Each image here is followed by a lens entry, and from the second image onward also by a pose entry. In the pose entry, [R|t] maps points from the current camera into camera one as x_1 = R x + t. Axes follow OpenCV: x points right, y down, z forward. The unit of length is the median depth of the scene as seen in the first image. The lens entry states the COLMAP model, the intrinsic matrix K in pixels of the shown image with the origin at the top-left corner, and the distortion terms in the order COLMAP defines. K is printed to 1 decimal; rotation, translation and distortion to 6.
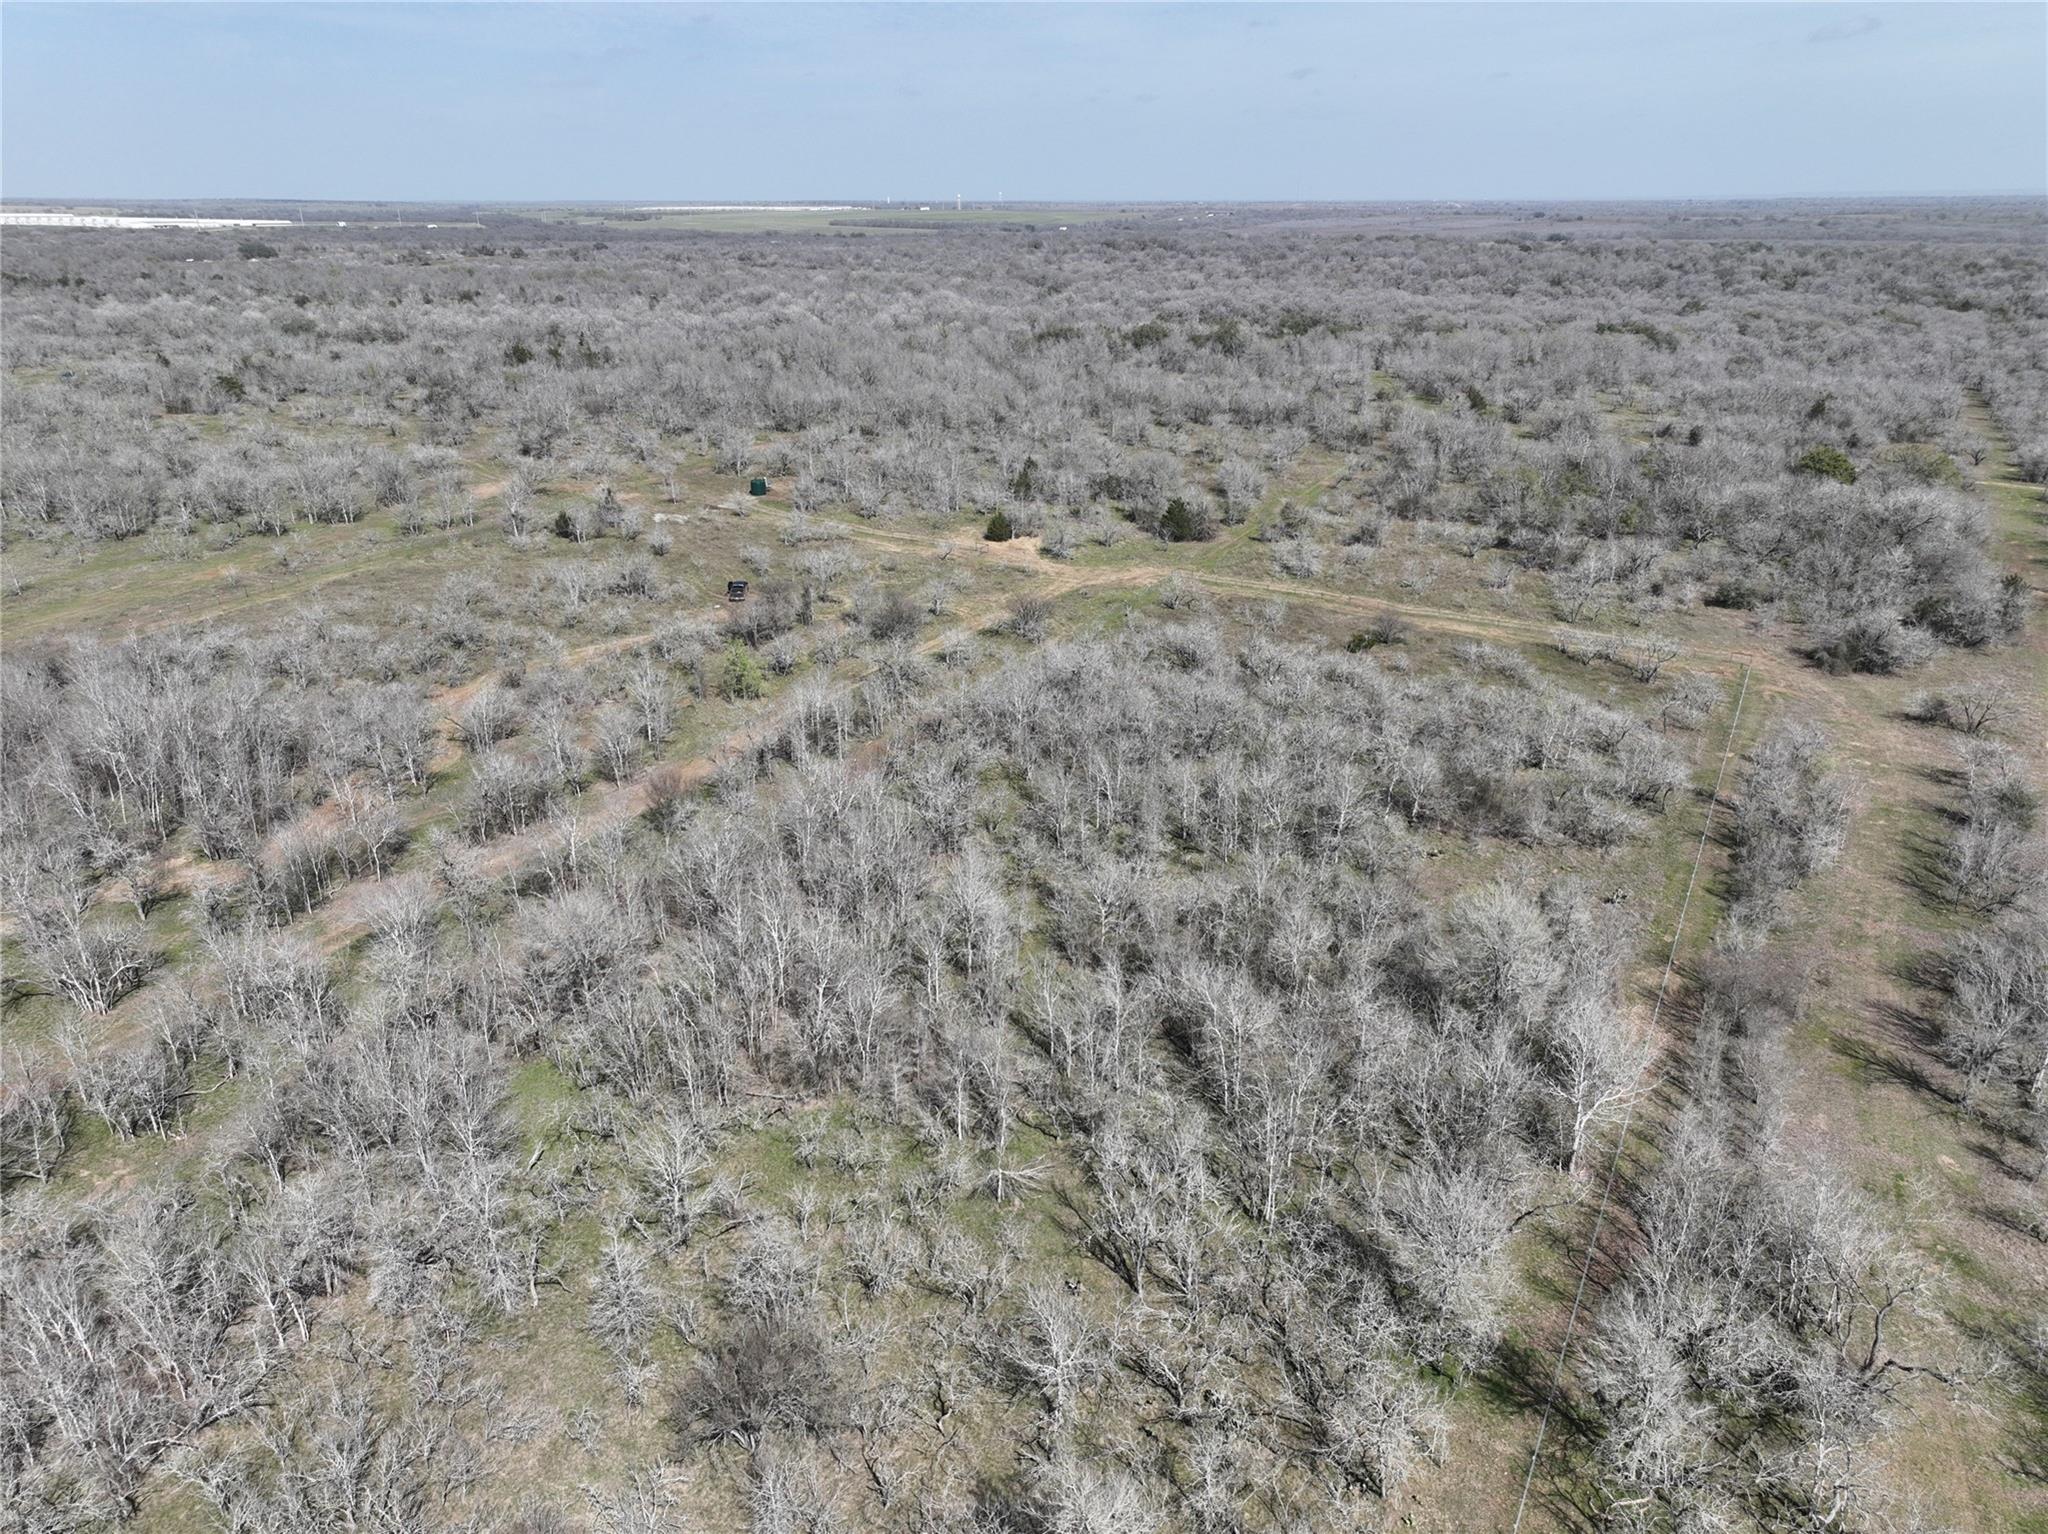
lens RADIAL K [[1428.0, 0, 1023.9], [0, 1428.0, 782.7], [0, 0, 1]] dist [-0.005468, 0.022630]
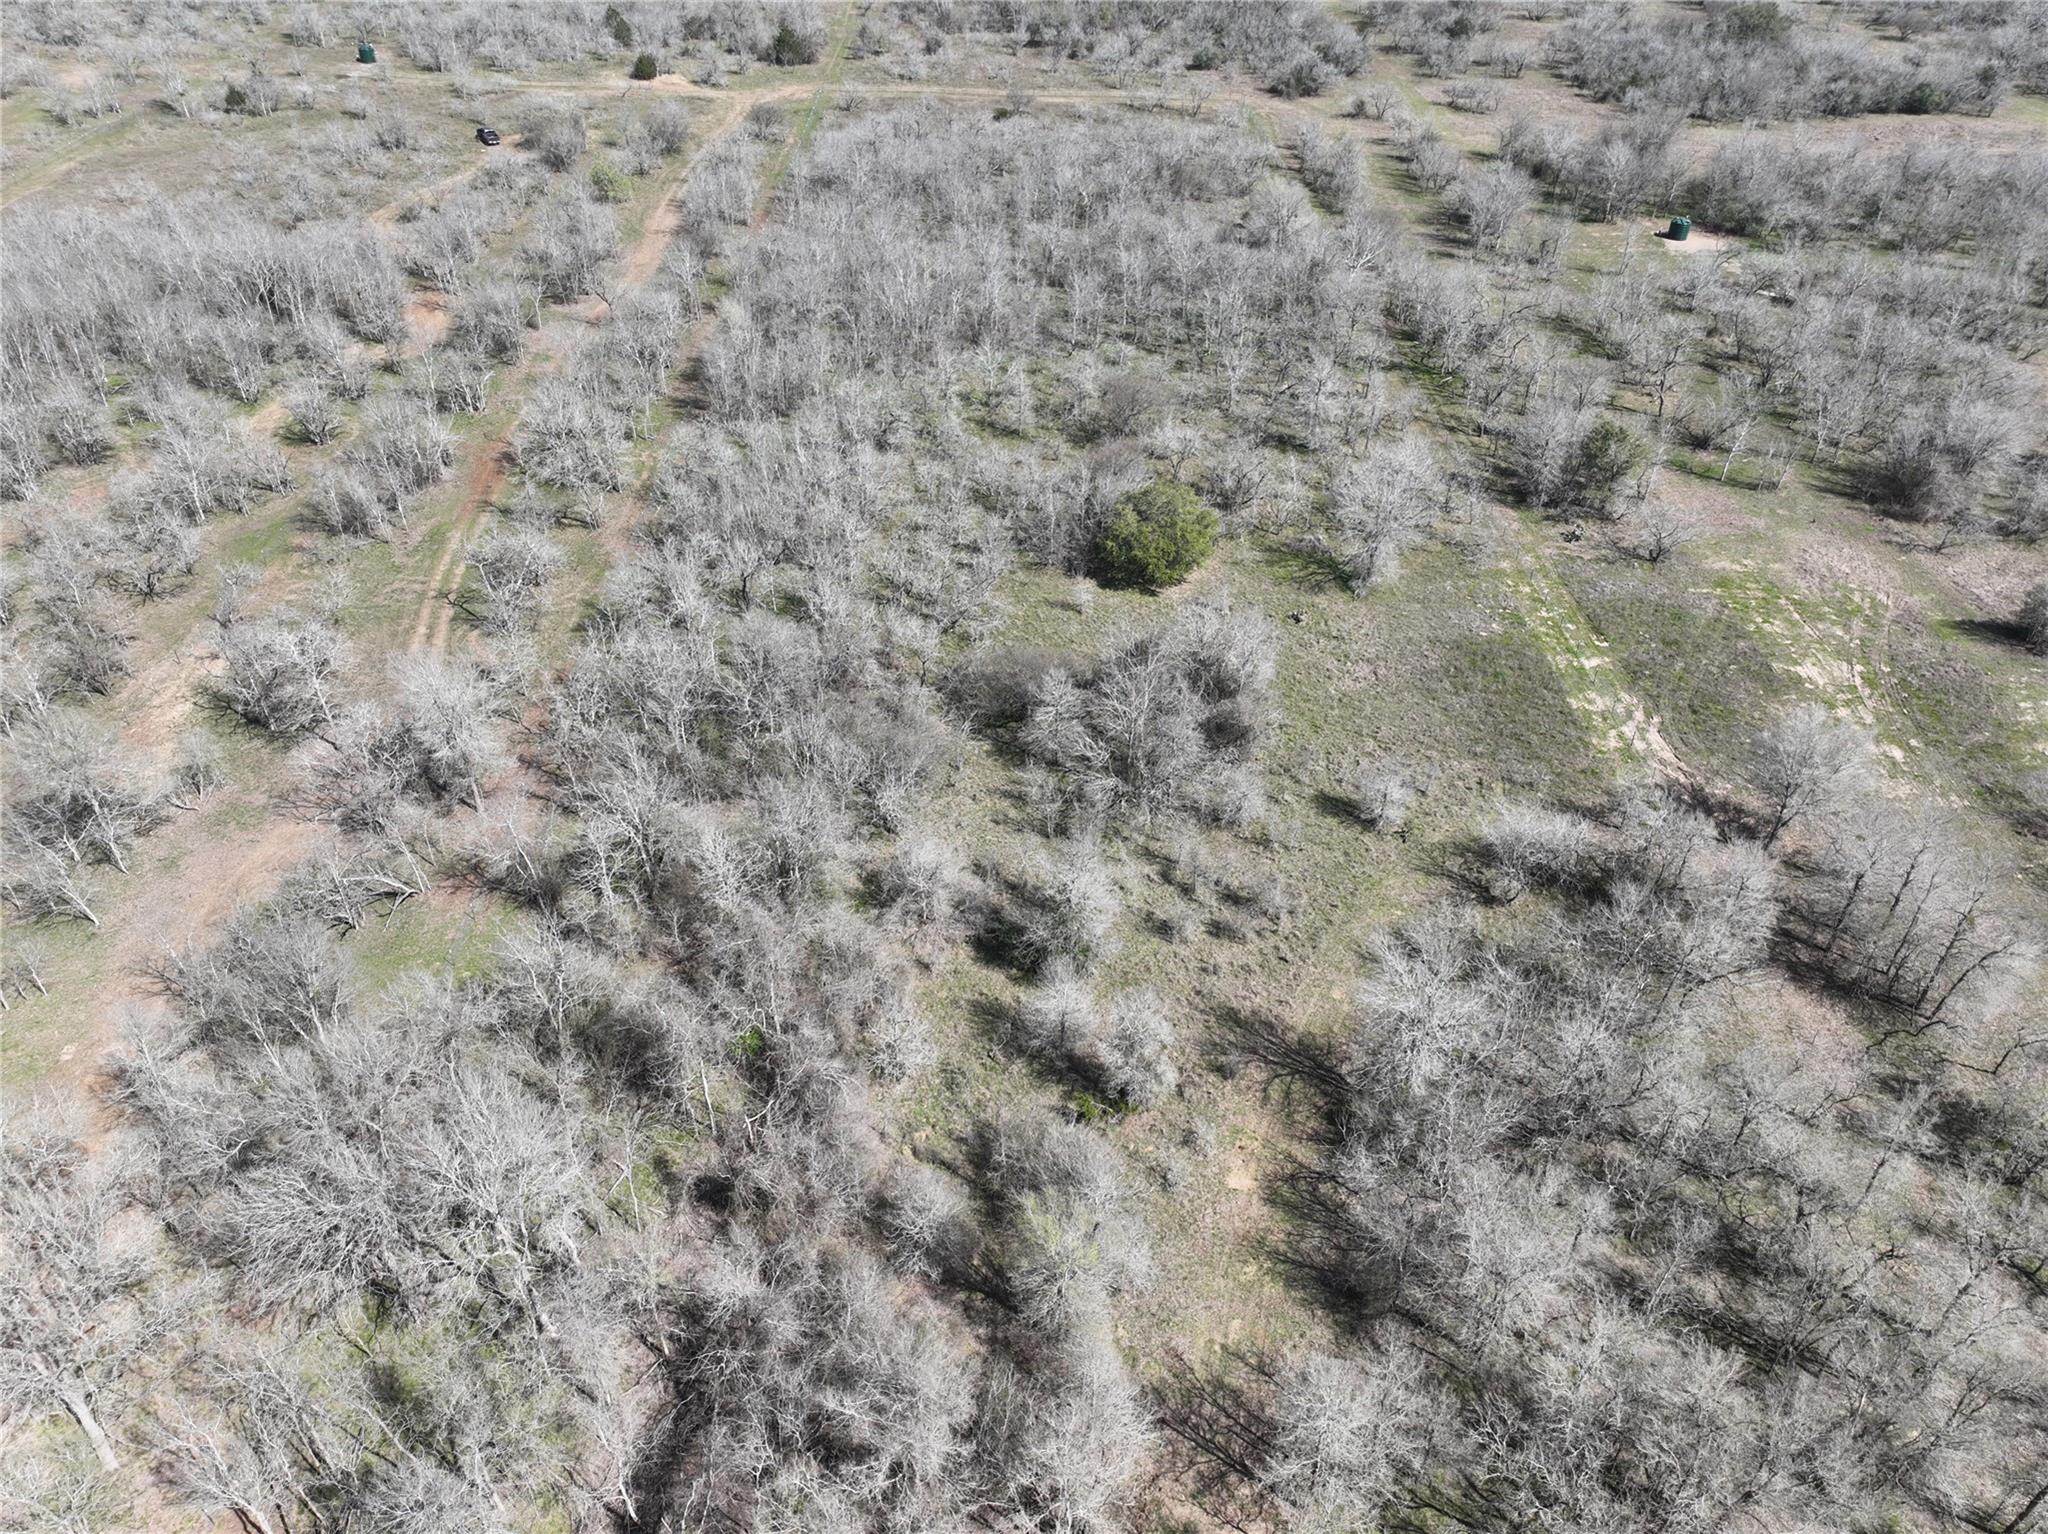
lens RADIAL K [[1428.0, 0, 1021.9], [0, 1428.0, 803.9], [0, 0, 1]] dist [-0.005468, 0.022630]
pose [[0.867098, -0.298056, 0.399129, -0.533285], [0.185714, 0.936901, 0.296187, 0.127864], [-0.462224, -0.182699, 0.867738, -0.346463]]
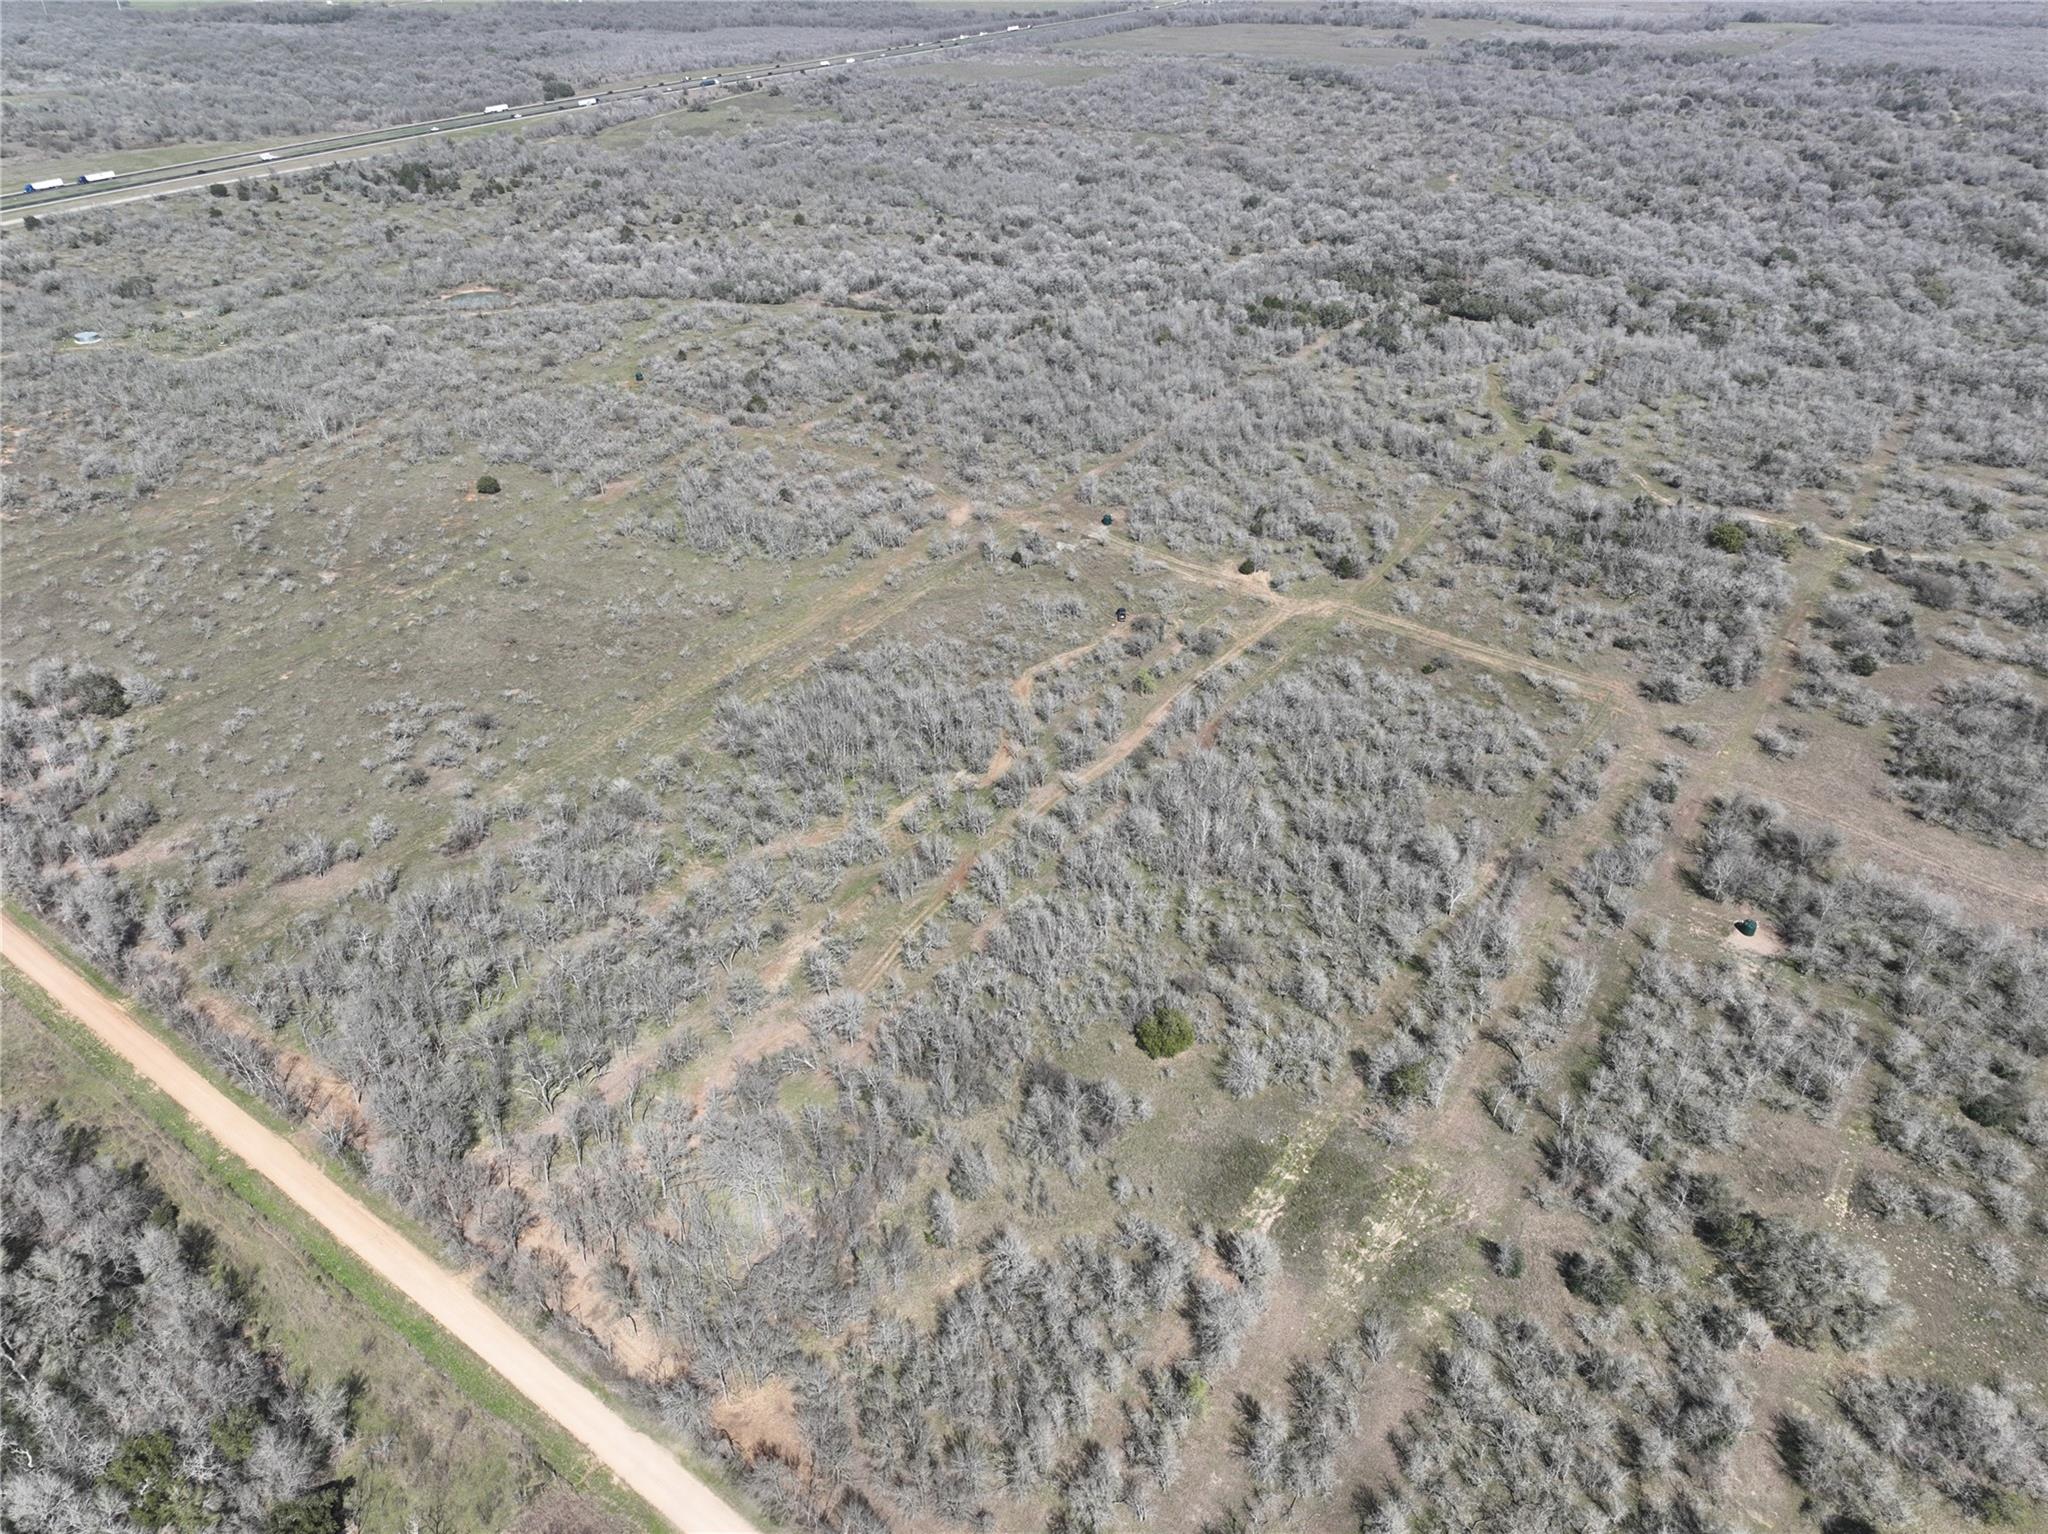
lens RADIAL K [[1428.0, 0, 1019.0], [0, 1428.0, 787.7], [0, 0, 1]] dist [-0.005468, 0.022630]
pose [[0.994884, 0.054013, -0.085367, -0.189977], [-0.036308, 0.979775, 0.196781, -0.342272], [0.094269, -0.192675, 0.976724, -1.229811]]
